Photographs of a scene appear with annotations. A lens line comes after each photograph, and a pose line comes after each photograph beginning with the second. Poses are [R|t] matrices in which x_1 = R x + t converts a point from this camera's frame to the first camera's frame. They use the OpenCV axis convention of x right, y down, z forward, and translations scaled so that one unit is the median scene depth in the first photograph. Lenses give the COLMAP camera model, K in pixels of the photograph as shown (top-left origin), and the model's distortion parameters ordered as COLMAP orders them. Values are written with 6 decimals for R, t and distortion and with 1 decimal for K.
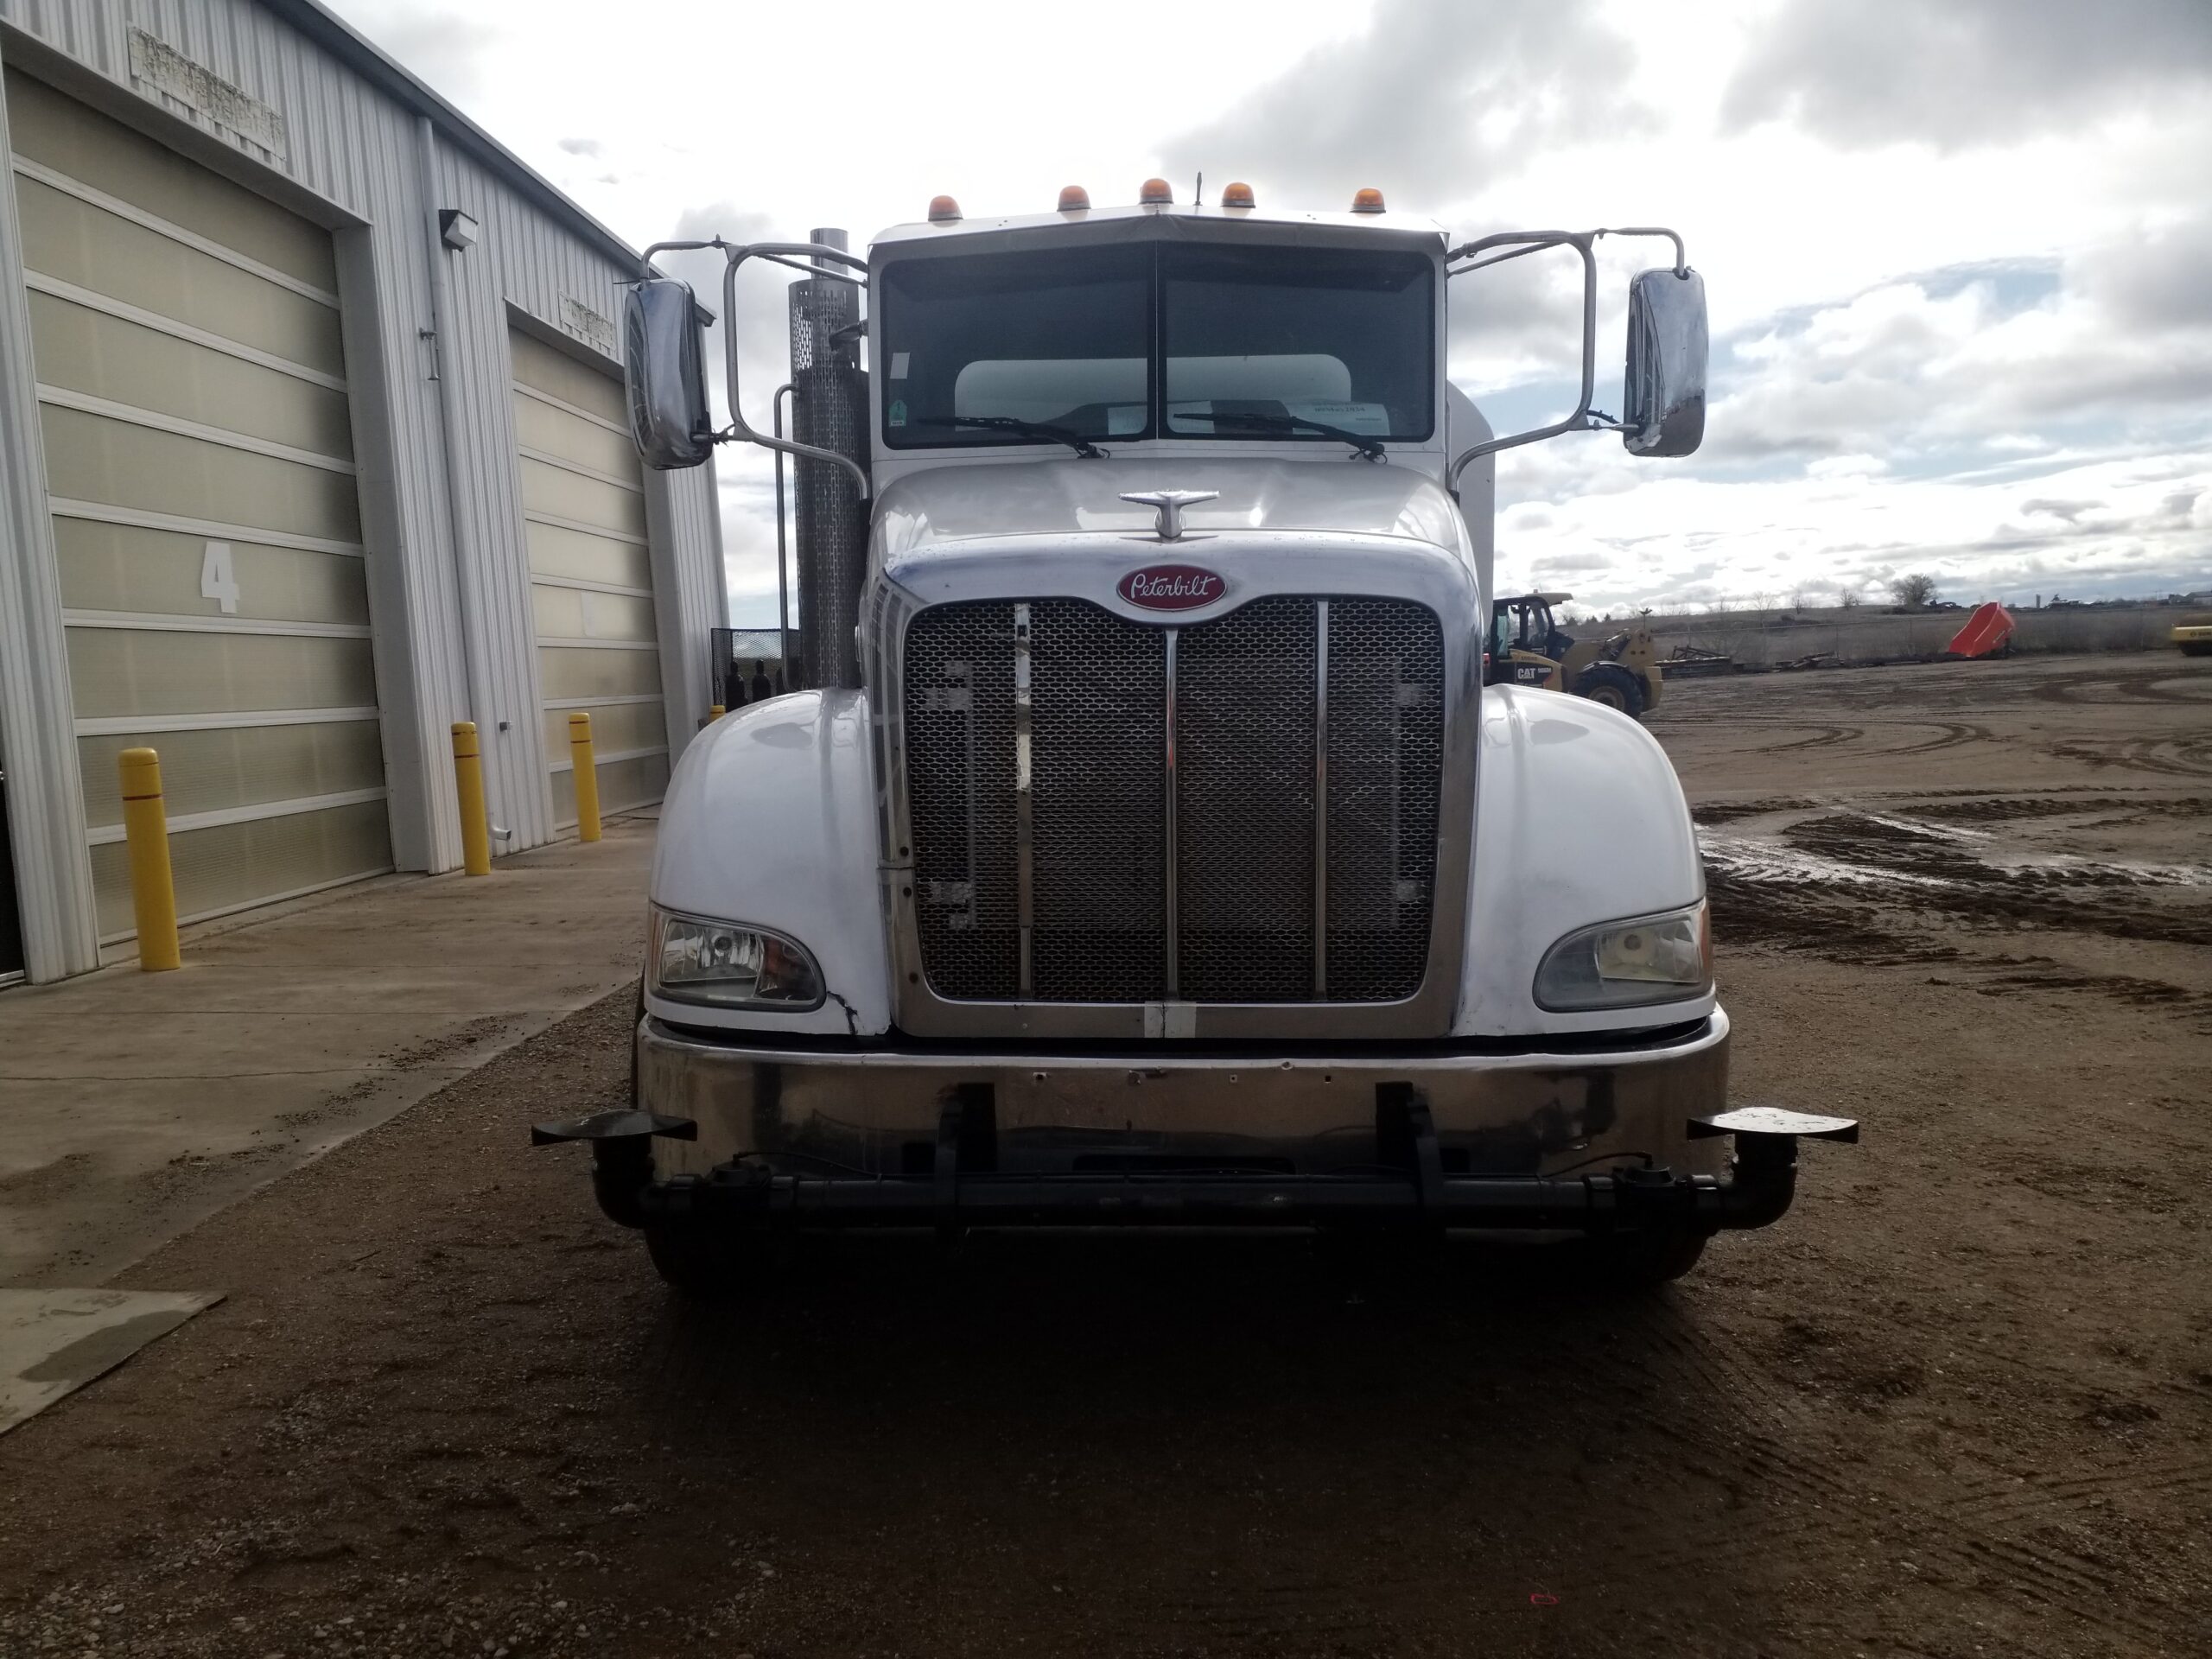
lens RADIAL K [[1786.4, 0, 1098.2], [0, 1786.4, 821.3], [0, 0, 1]] dist [0.027199, -0.028943]
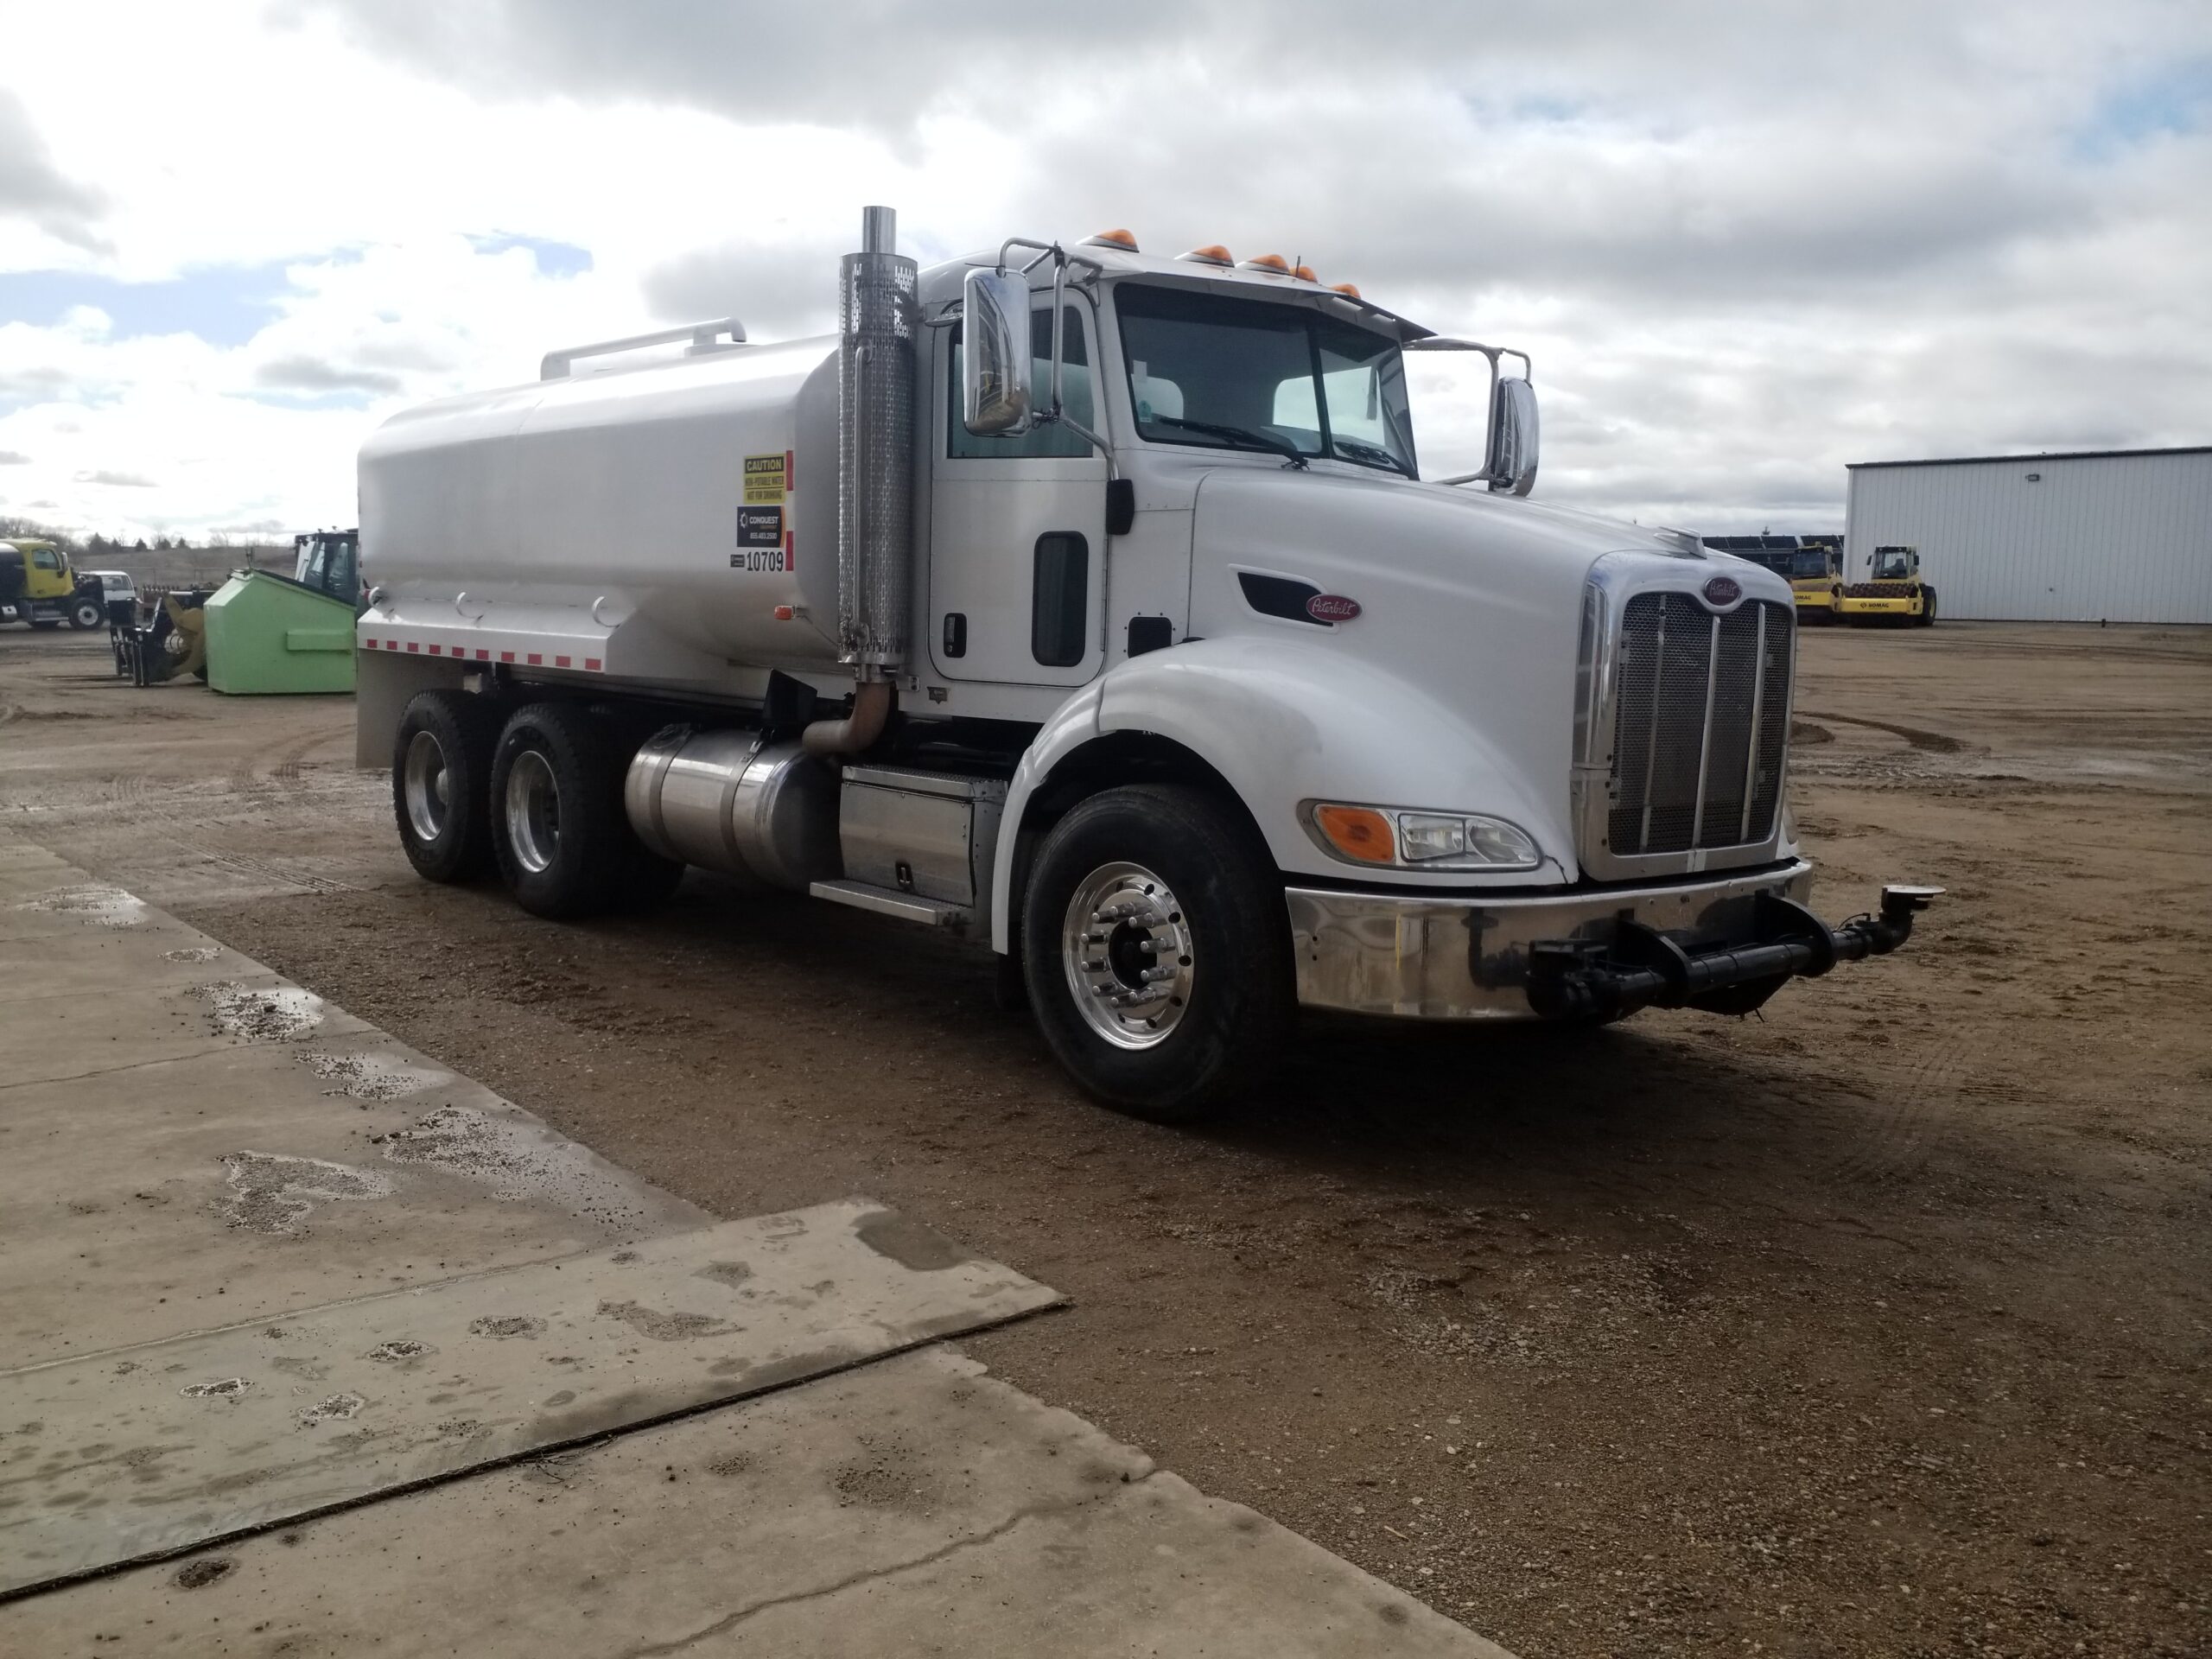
lens RADIAL K [[1786.4, 0, 1090.0], [0, 1786.4, 830.6], [0, 0, 1]] dist [0.027199, -0.028943]
pose [[0.717640, -0.040525, 0.695234, -1.099725], [0.013708, 0.998934, 0.044078, 0.003684], [-0.696279, -0.022102, 0.717431, 0.157881]]
